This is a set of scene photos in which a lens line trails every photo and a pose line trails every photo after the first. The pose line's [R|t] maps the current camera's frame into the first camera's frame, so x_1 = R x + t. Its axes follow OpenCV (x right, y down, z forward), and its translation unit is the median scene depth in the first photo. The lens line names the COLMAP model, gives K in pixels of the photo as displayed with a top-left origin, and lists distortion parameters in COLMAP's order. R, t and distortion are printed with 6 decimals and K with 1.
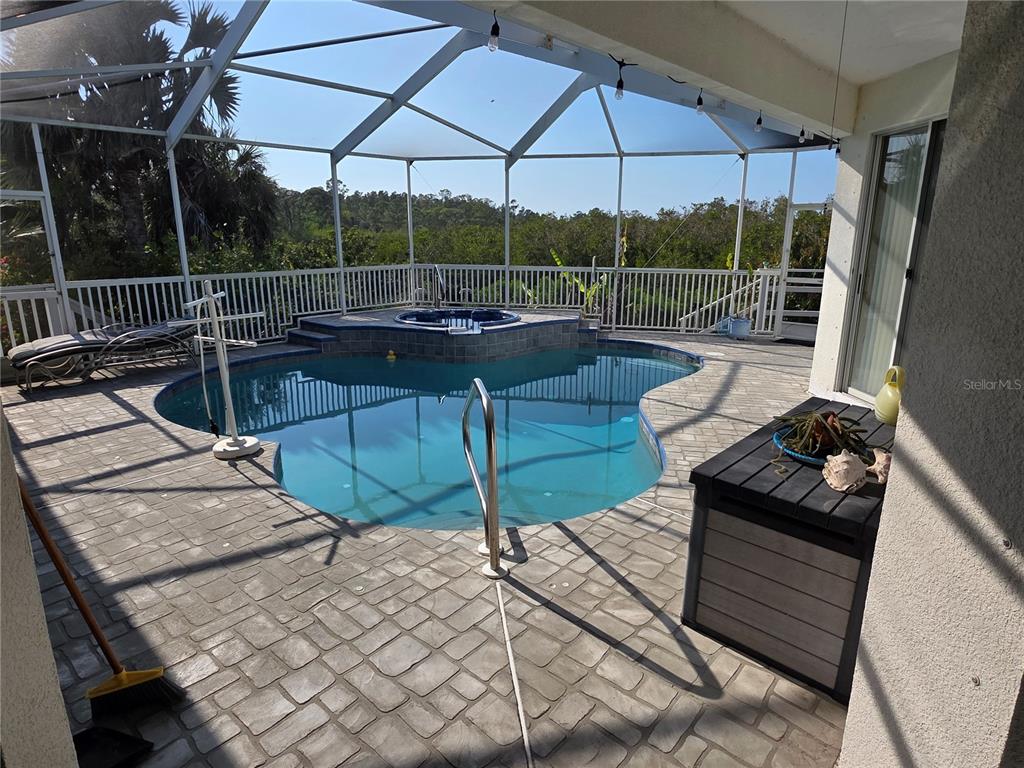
lens RADIAL K [[594.6, 0, 512.0], [0, 594.6, 384.0], [0, 0, 1]] dist [0.005684, 0.000549]
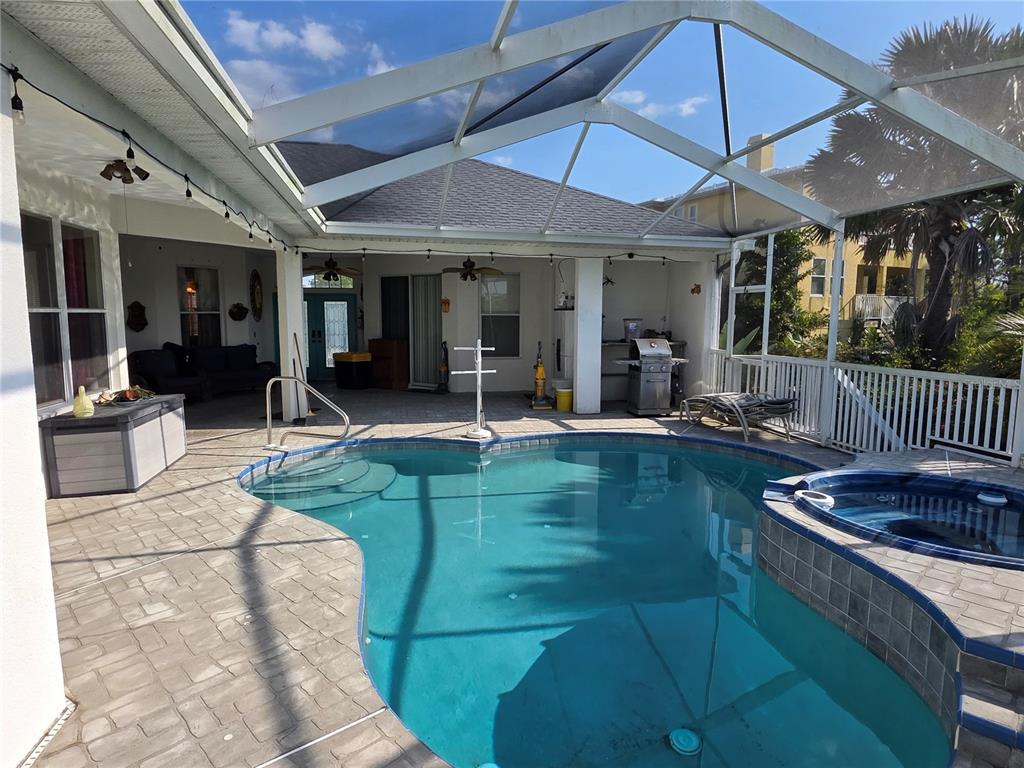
lens RADIAL K [[594.6, 0, 512.0], [0, 594.6, 384.0], [0, 0, 1]] dist [0.005684, 0.000549]
pose [[-0.579251, 0.096447, -0.809423, 0.735776], [-0.203266, 0.944518, 0.258008, -0.417391], [0.789399, 0.313980, -0.527509, 1.616005]]
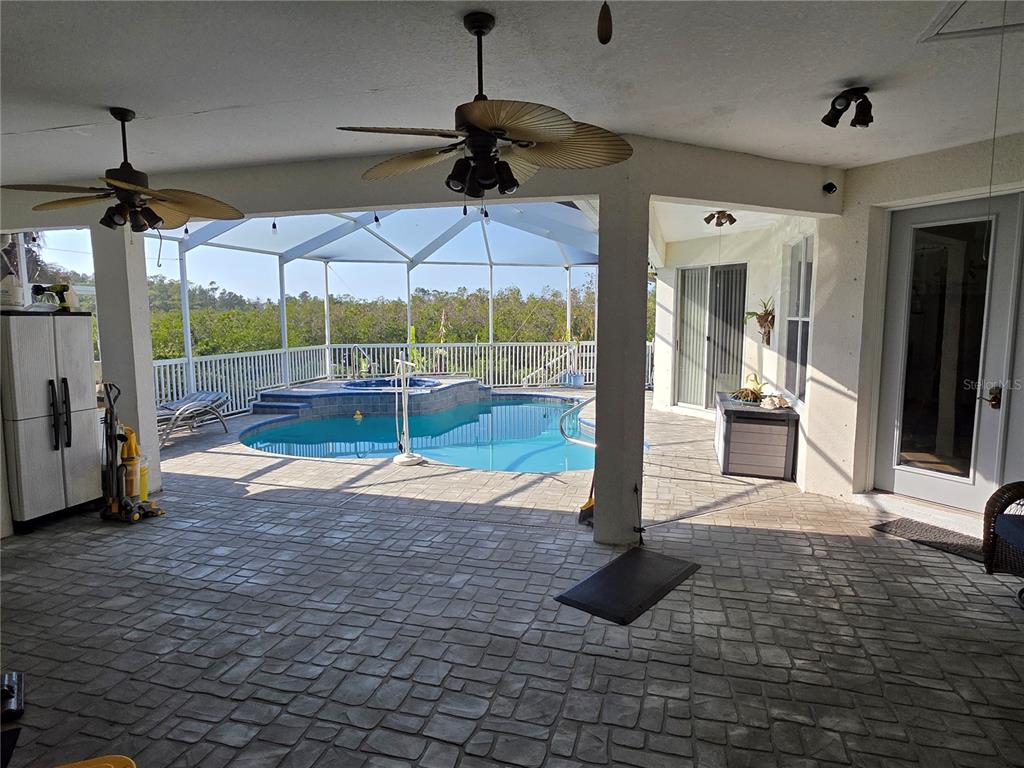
lens RADIAL K [[594.6, 0, 512.0], [0, 594.6, 384.0], [0, 0, 1]] dist [0.005684, 0.000549]
pose [[0.889606, -0.056585, 0.453210, -0.758161], [0.116748, 0.987503, -0.105870, 0.090643], [-0.441555, 0.147093, 0.885095, -0.408189]]
